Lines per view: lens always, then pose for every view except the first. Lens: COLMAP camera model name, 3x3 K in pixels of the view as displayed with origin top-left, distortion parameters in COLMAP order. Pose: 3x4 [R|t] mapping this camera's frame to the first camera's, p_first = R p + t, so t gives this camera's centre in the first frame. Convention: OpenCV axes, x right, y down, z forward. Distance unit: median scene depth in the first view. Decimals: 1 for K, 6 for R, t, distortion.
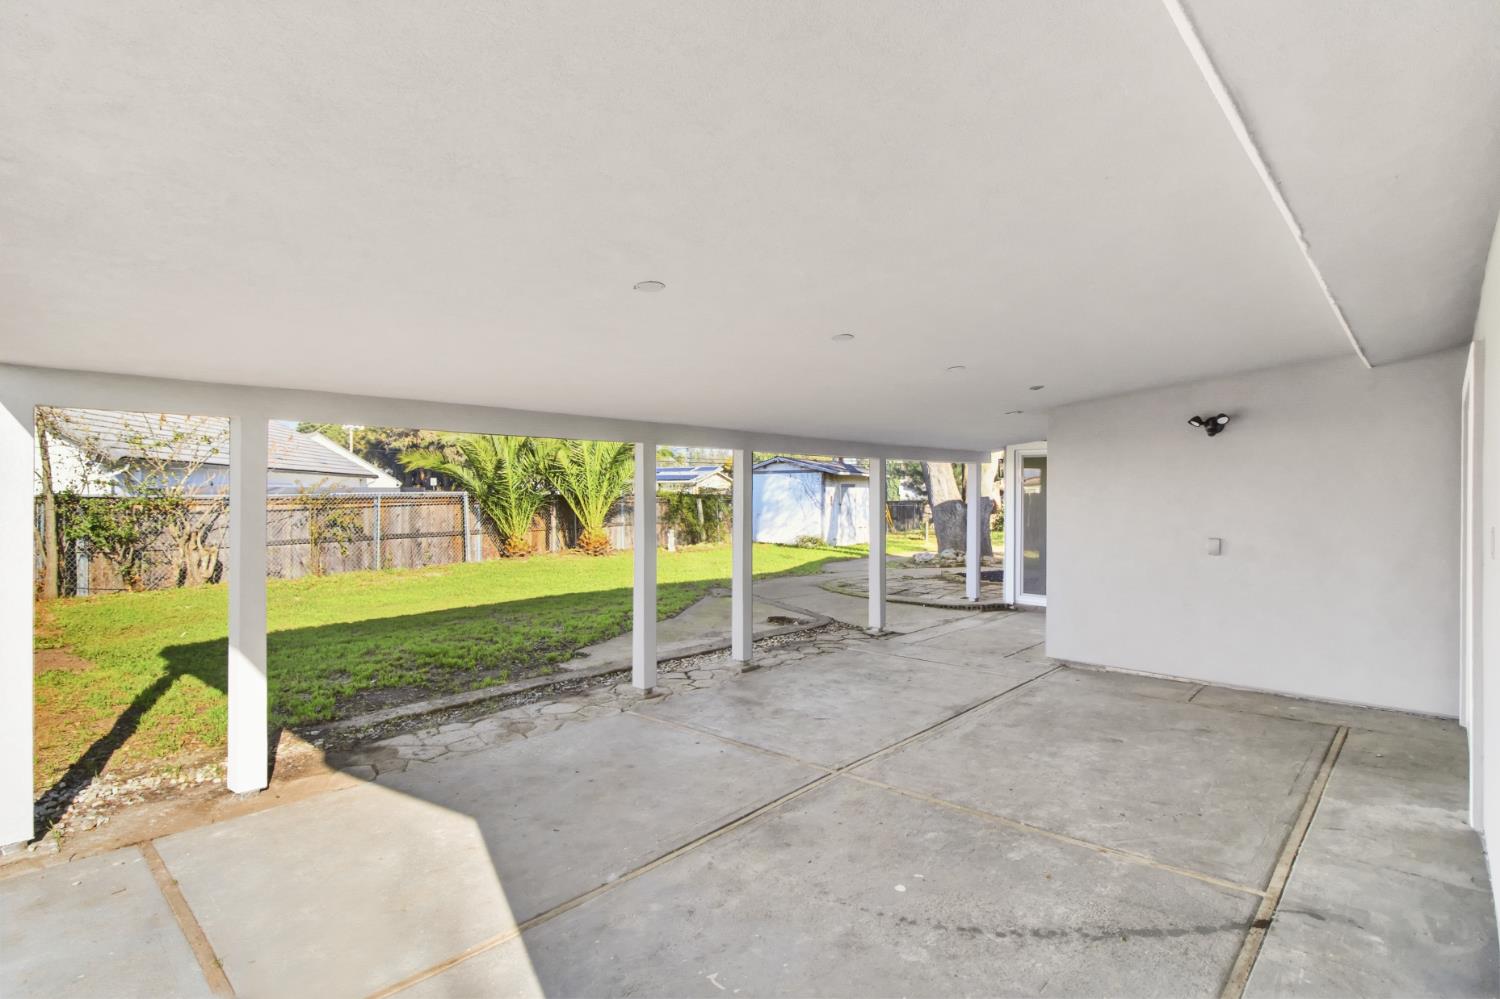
lens RADIAL K [[696.3, 0, 747.1], [0, 696.3, 482.6], [0, 0, 1]] dist [0.020586, -0.015179]
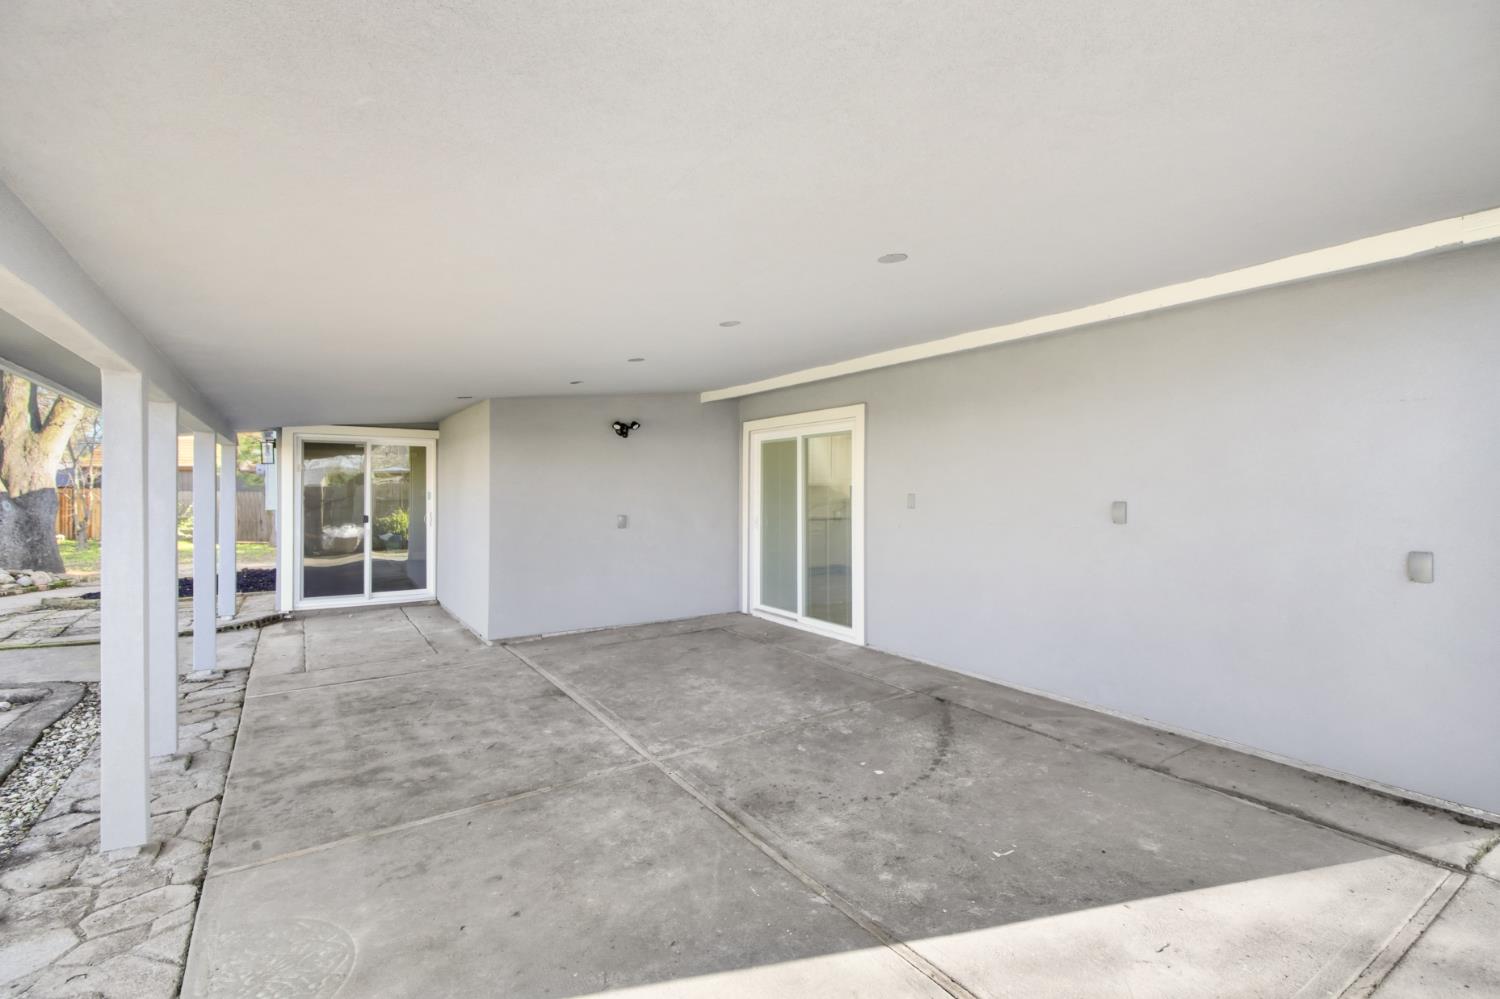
lens RADIAL K [[696.3, 0, 747.1], [0, 696.3, 482.6], [0, 0, 1]] dist [0.020586, -0.015179]
pose [[0.266124, 0.009613, 0.963891, -0.888858], [-0.013525, 0.999889, -0.006238, 0.040163], [-0.963844, -0.011376, 0.266224, 0.718010]]
